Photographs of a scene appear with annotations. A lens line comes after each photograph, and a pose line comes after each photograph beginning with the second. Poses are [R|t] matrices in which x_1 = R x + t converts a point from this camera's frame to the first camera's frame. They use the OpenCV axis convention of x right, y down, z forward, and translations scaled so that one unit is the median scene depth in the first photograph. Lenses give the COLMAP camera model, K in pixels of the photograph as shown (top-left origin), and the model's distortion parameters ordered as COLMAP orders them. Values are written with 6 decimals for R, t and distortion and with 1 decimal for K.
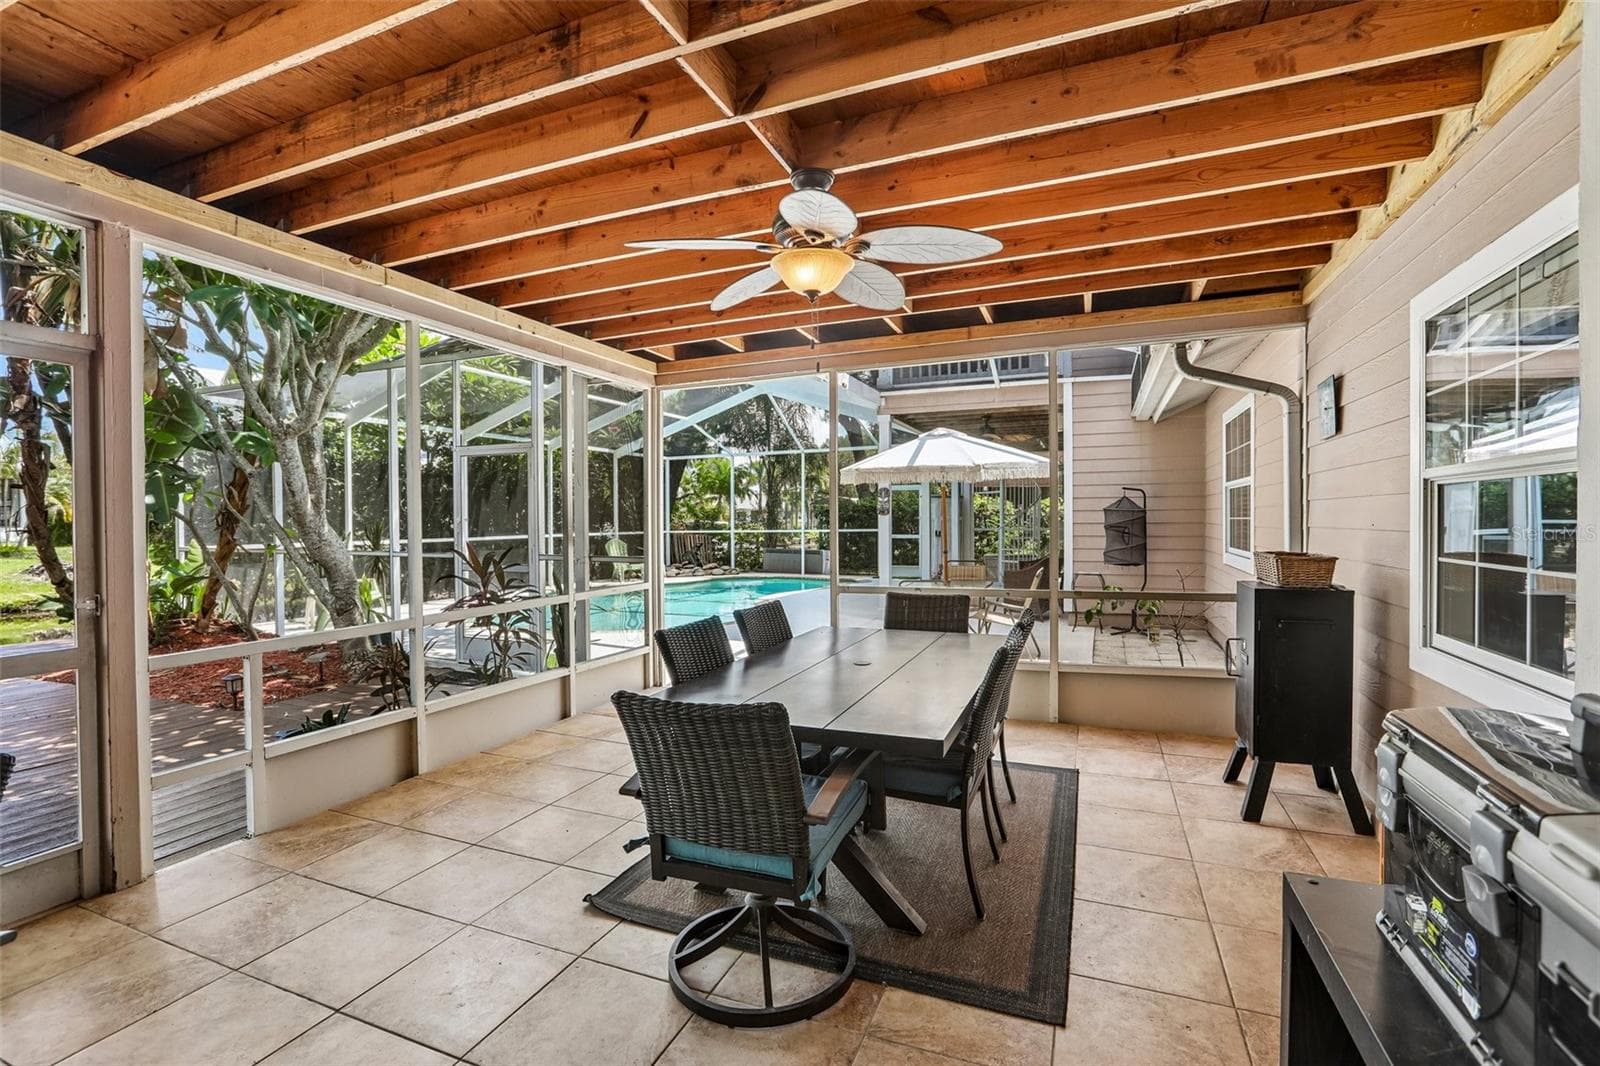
lens RADIAL K [[727.2, 0, 793.5], [0, 727.2, 531.0], [0, 0, 1]] dist [-0.026630, 0.000293]
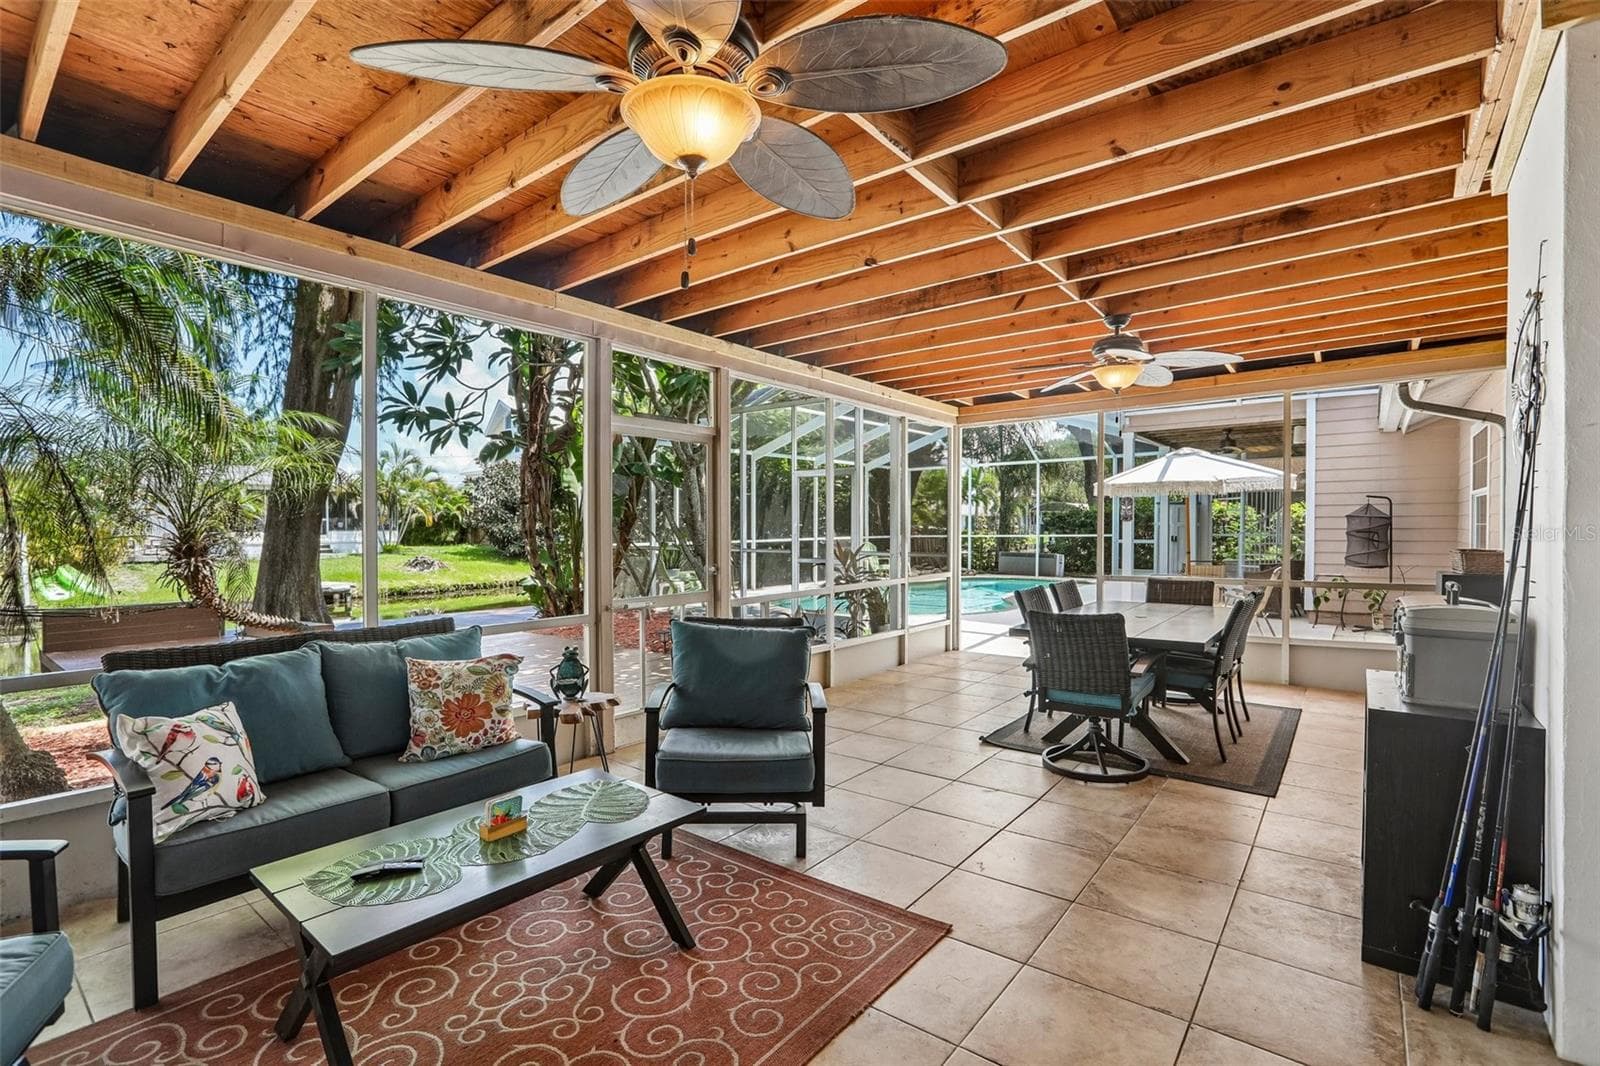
lens RADIAL K [[727.2, 0, 811.7], [0, 727.2, 545.4], [0, 0, 1]] dist [-0.026630, 0.000293]
pose [[0.966529, 0.007824, -0.256440, -0.074673], [-0.004747, 0.999909, 0.012616, 0.004778], [0.256515, -0.010976, 0.966478, -0.263178]]
